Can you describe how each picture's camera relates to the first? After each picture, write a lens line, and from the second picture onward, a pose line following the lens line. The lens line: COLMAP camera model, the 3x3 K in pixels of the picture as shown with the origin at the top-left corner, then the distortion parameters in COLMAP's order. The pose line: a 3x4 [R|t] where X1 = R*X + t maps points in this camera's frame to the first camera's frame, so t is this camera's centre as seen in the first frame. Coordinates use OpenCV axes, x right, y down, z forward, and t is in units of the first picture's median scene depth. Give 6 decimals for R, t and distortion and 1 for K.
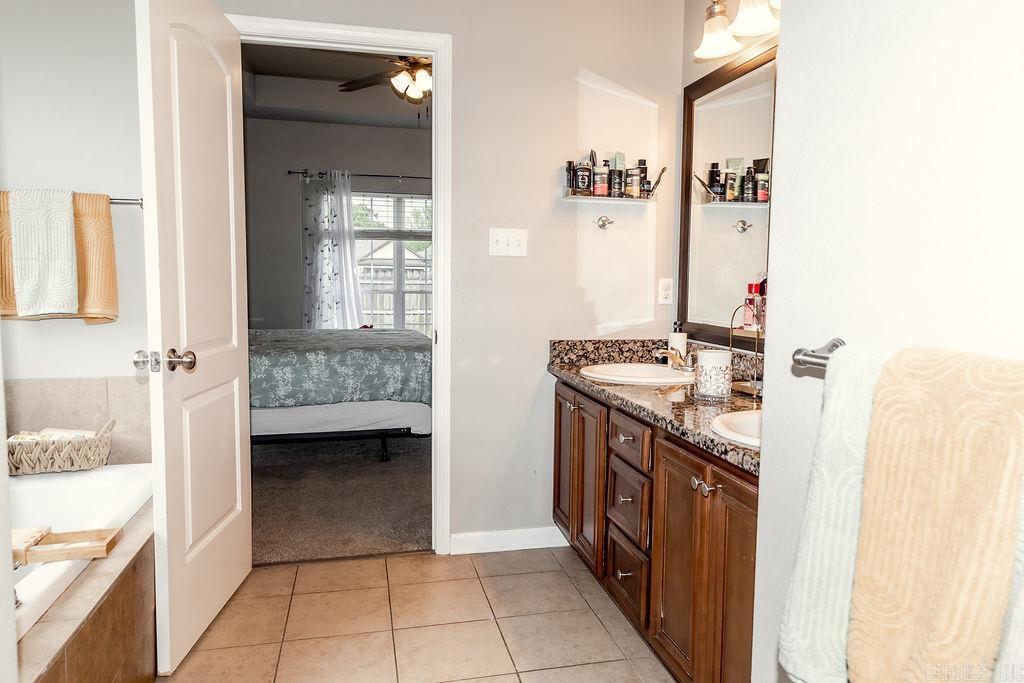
lens RADIAL K [[713.0, 0, 527.0], [0, 713.0, 342.3], [0, 0, 1]] dist [0.002179, 0.000730]
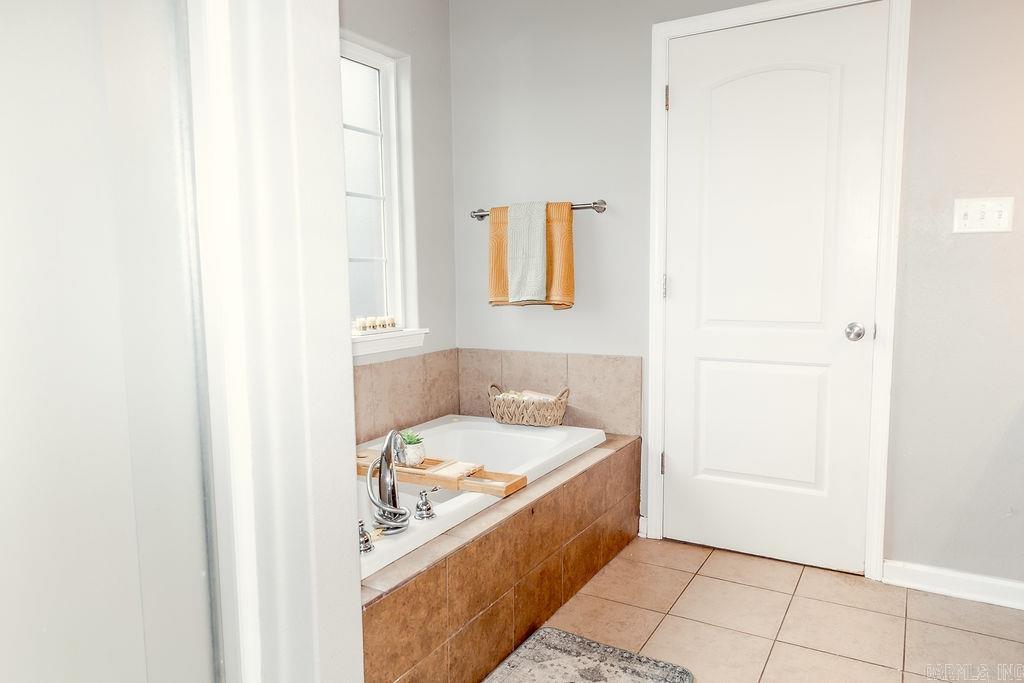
lens RADIAL K [[685.3, 0, 512.4], [0, 685.3, 343.8], [0, 0, 1]] dist [0.025156, -0.004109]
pose [[0.725137, 0.052496, -0.686601, 0.132051], [-0.038097, 0.998621, 0.036118, -0.005218], [0.687550, -0.000033, 0.726137, 0.081862]]
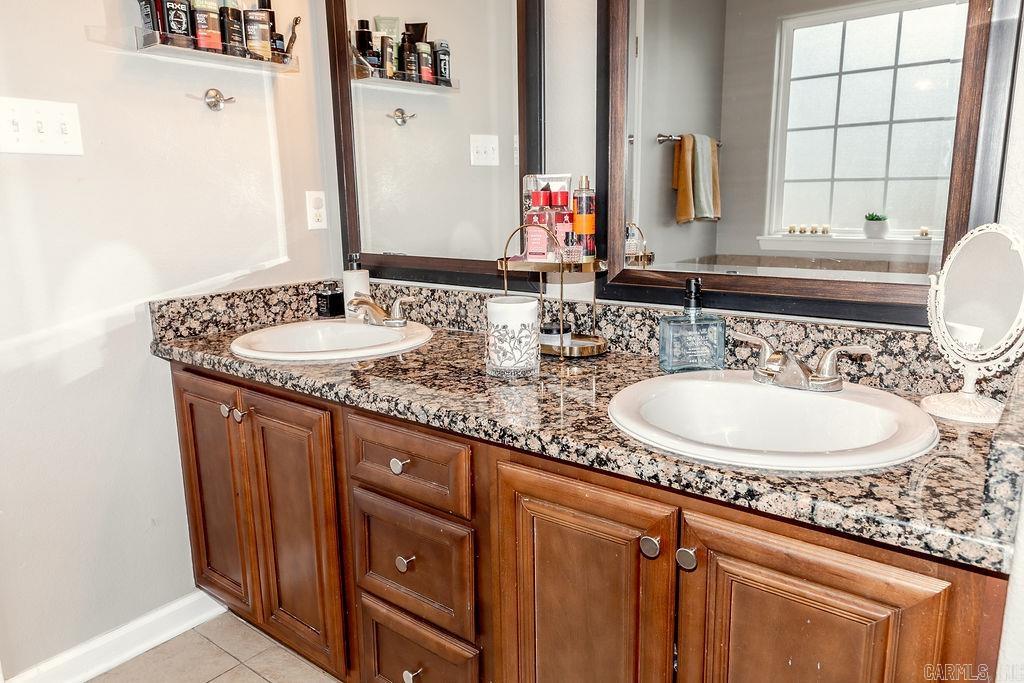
lens RADIAL K [[712.7, 0, 512.4], [0, 712.7, 347.7], [0, 0, 1]] dist [0.006700, -0.001232]
pose [[0.777626, -0.156183, 0.609019, -0.102263], [0.079238, 0.985276, 0.151499, -0.032165], [-0.623714, -0.069553, 0.778552, 0.364085]]
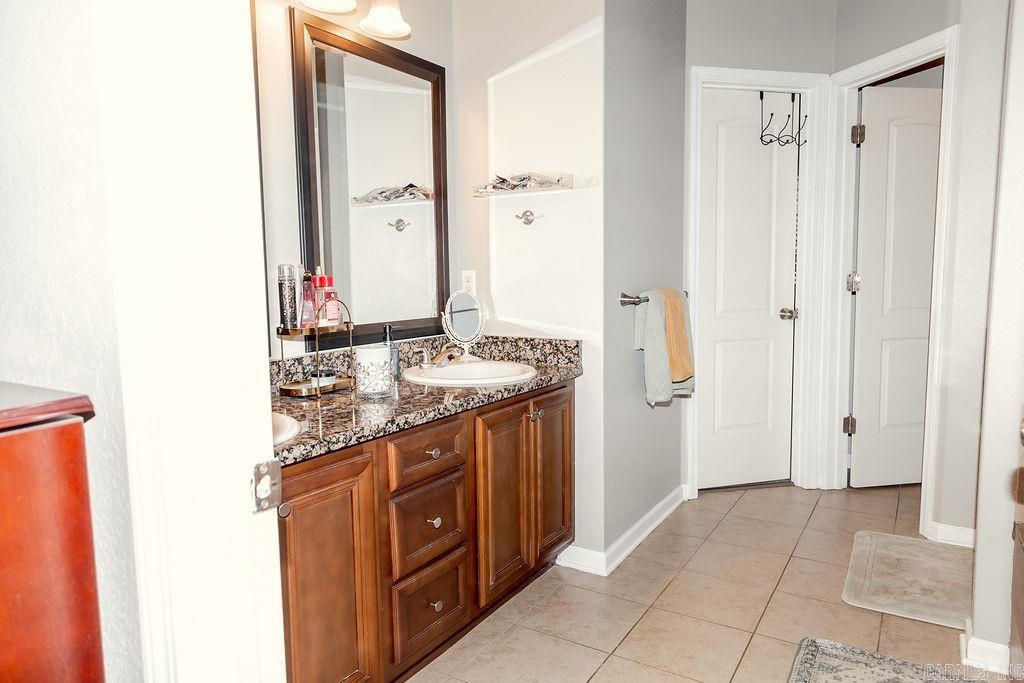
lens RADIAL K [[685.3, 0, 512.4], [0, 685.3, 343.8], [0, 0, 1]] dist [0.025156, -0.004109]
pose [[-0.715122, -0.074296, 0.695041, -0.386179], [0.063615, 0.983291, 0.170561, -0.103180], [-0.696099, 0.166187, -0.698446, 1.126993]]
